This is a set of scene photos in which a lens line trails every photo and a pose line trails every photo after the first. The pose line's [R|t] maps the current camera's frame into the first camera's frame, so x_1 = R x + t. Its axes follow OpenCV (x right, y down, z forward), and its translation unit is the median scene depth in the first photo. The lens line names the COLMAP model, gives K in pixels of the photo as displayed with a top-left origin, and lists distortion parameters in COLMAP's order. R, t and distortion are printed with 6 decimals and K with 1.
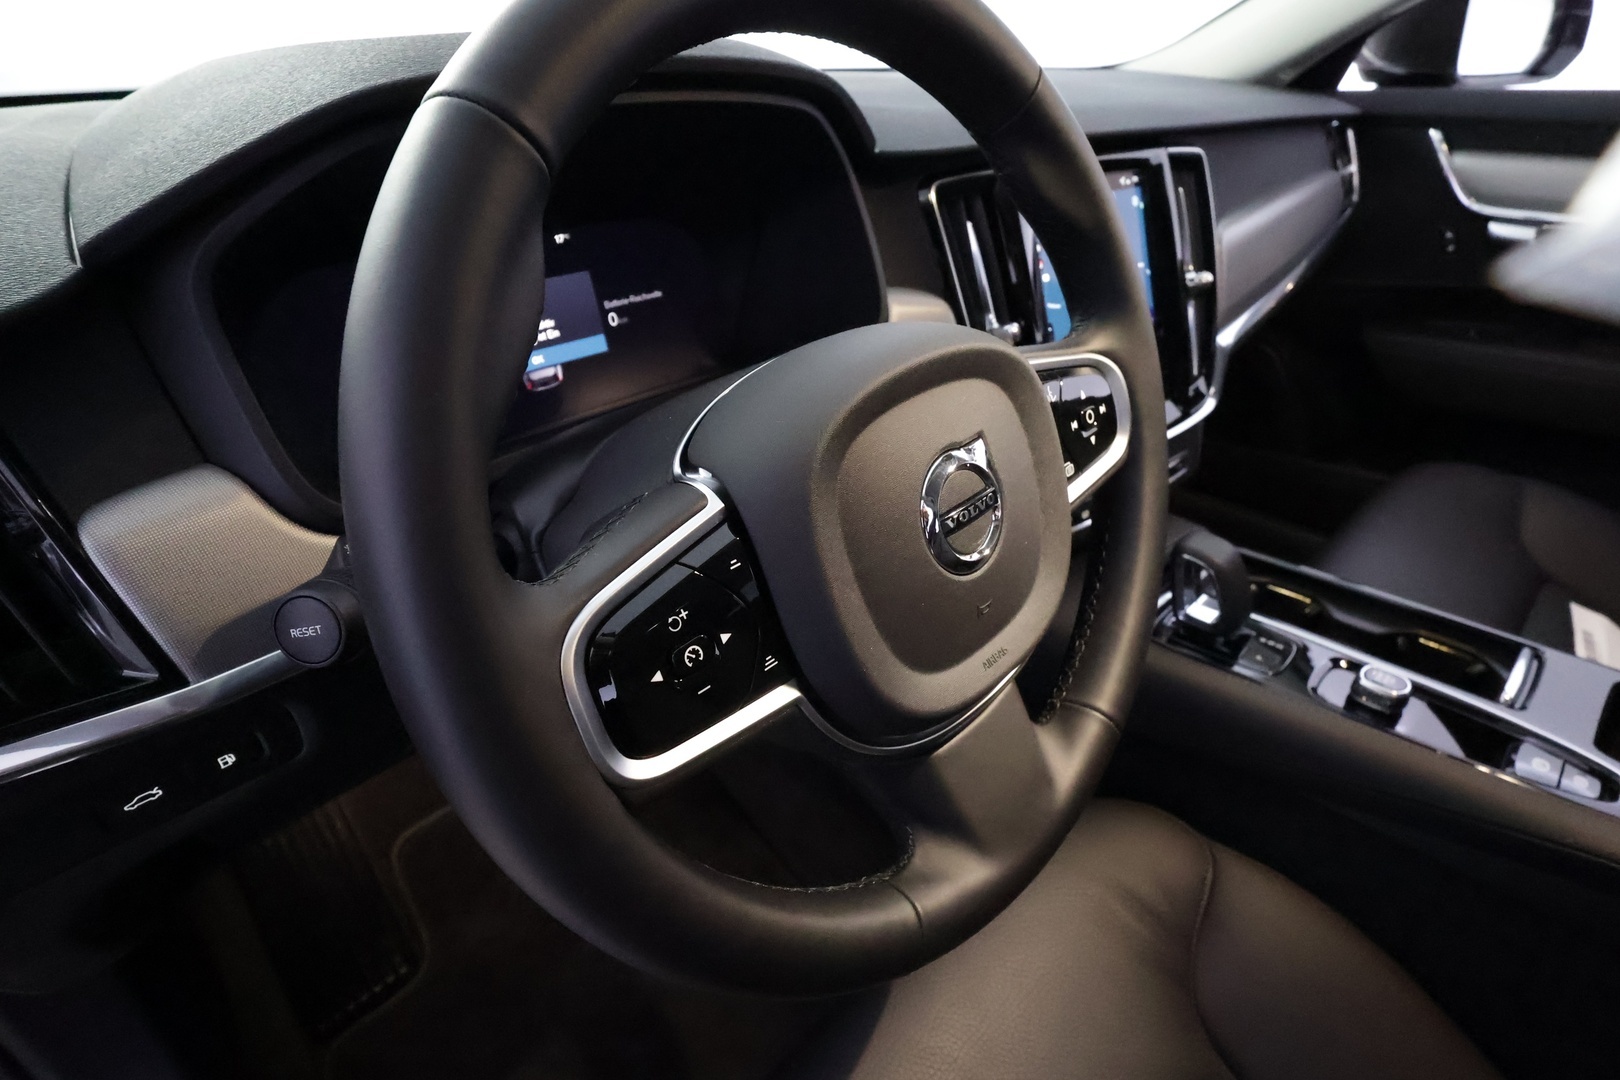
lens RADIAL K [[798.5, 0, 819.6], [0, 798.5, 551.2], [0, 0, 1]] dist [-0.003753, 0.002614]
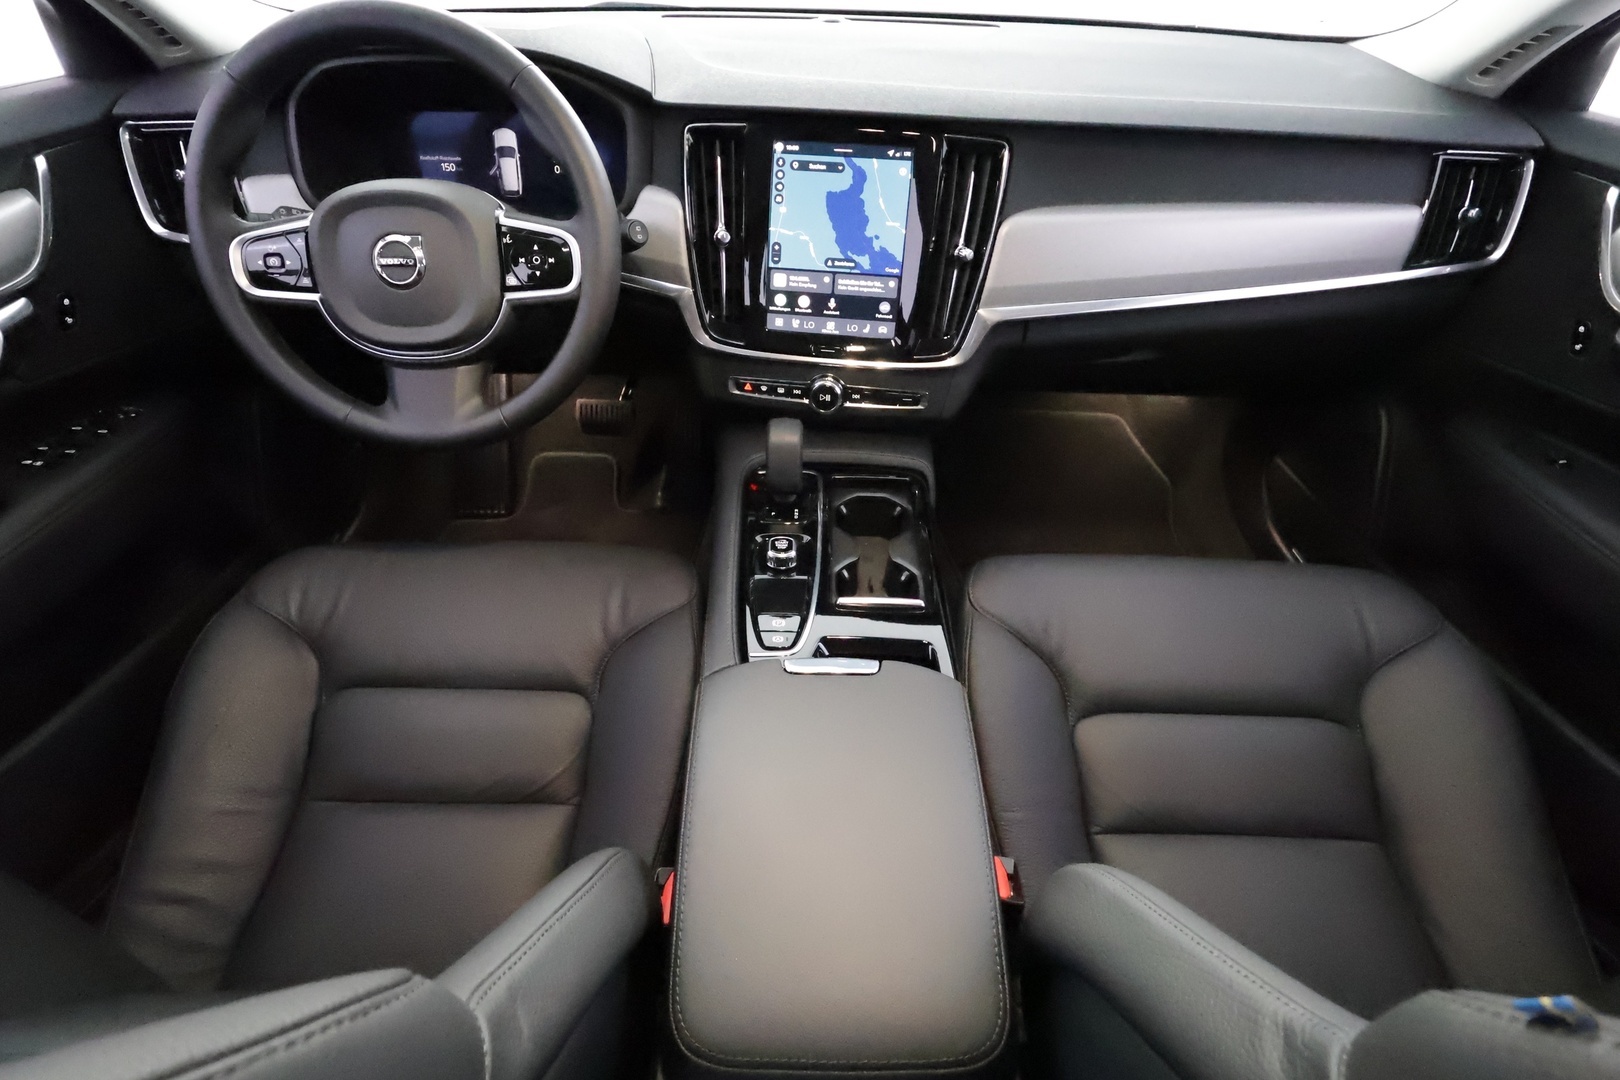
lens RADIAL K [[798.5, 0, 811.1], [0, 798.5, 544.3], [0, 0, 1]] dist [-0.003753, 0.002614]
pose [[0.707305, 0.461962, -0.535080, 1.475184], [-0.396187, 0.885932, 0.241163, -0.198807], [0.585453, 0.041416, 0.809648, -0.088793]]
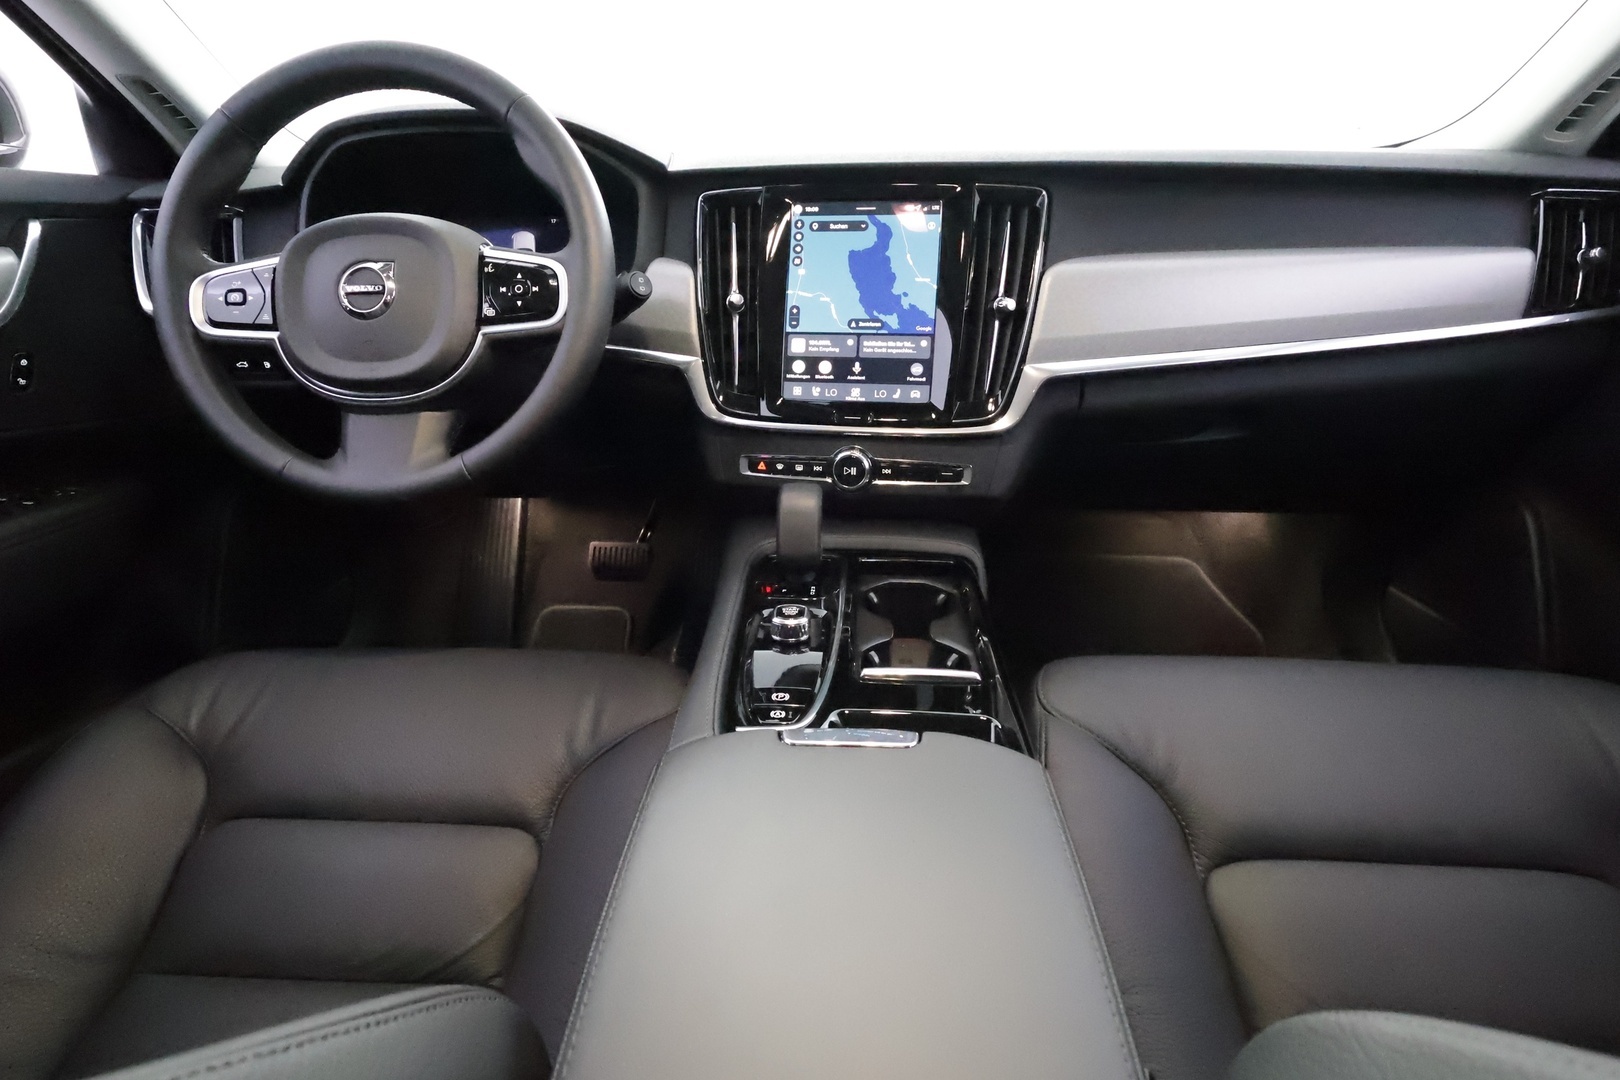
lens RADIAL K [[798.5, 0, 812.1], [0, 798.5, 543.3], [0, 0, 1]] dist [-0.003753, 0.002614]
pose [[0.672207, 0.279231, -0.685688, 1.429991], [-0.388836, 0.921287, -0.006019, 0.066866], [0.630035, 0.270666, 0.727871, 0.213095]]
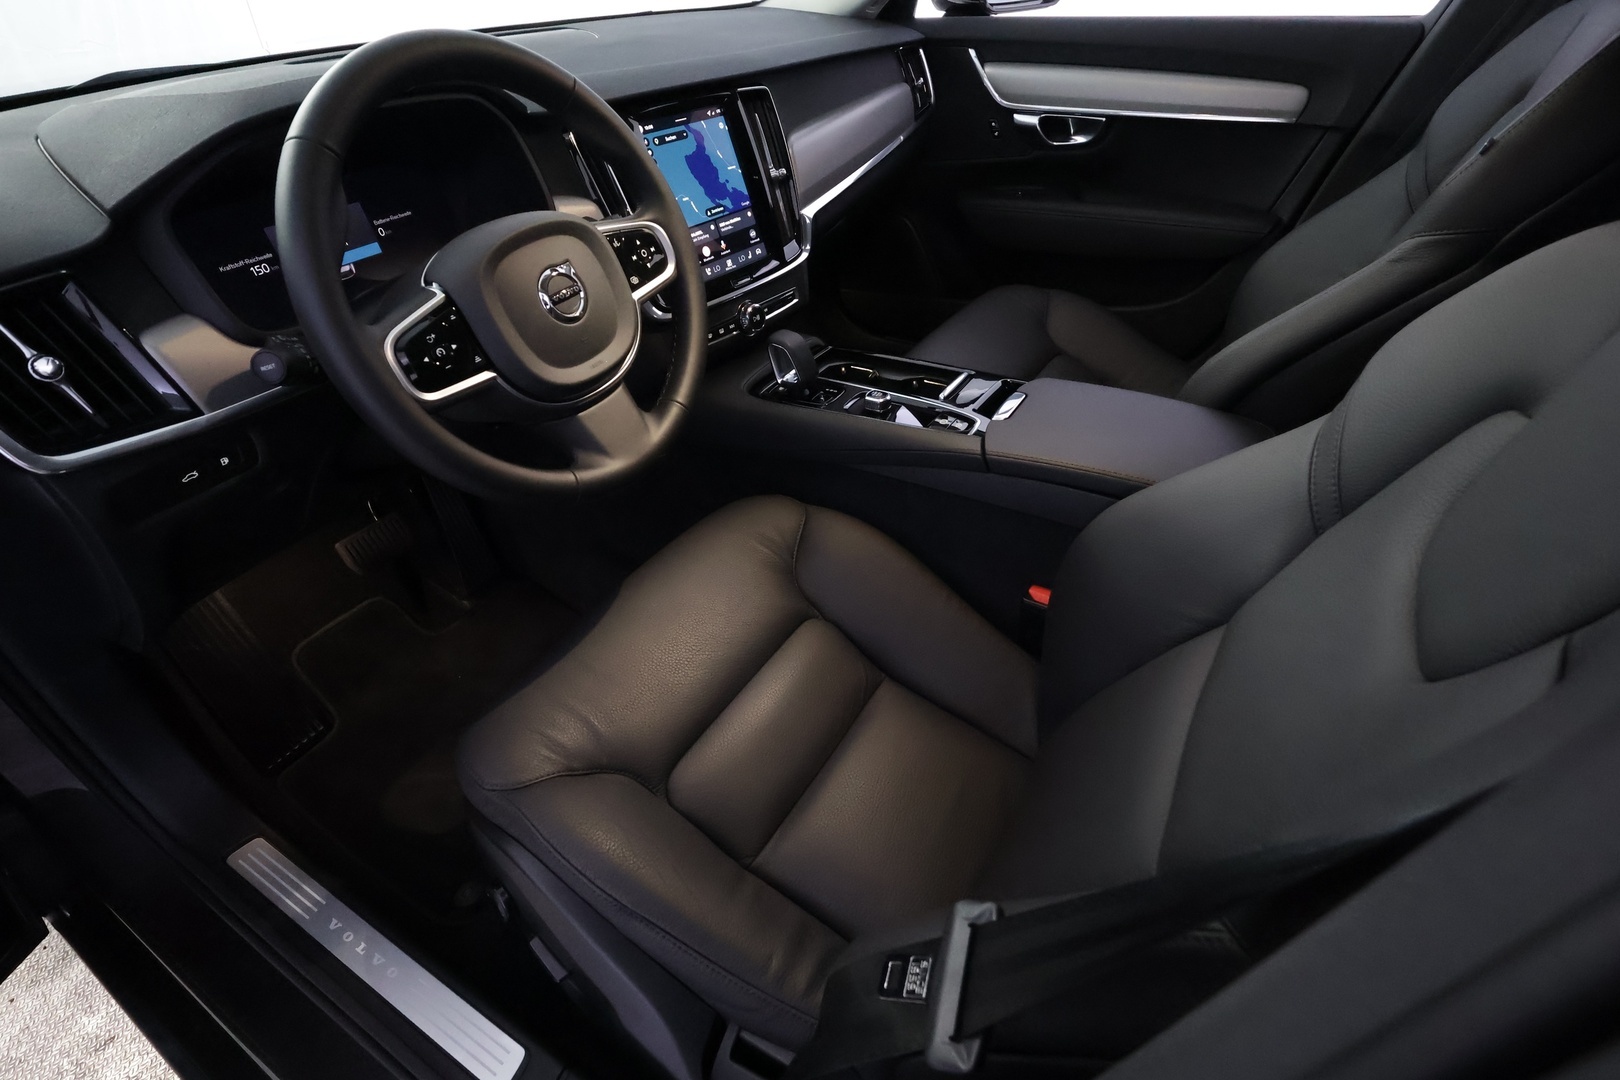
lens RADIAL K [[798.5, 0, 820.9], [0, 798.5, 549.2], [0, 0, 1]] dist [-0.003753, 0.002614]
pose [[0.969564, -0.167863, 0.178236, 0.198270], [0.149763, 0.982511, 0.110652, 0.280823], [-0.193694, -0.080591, 0.977746, -0.764429]]
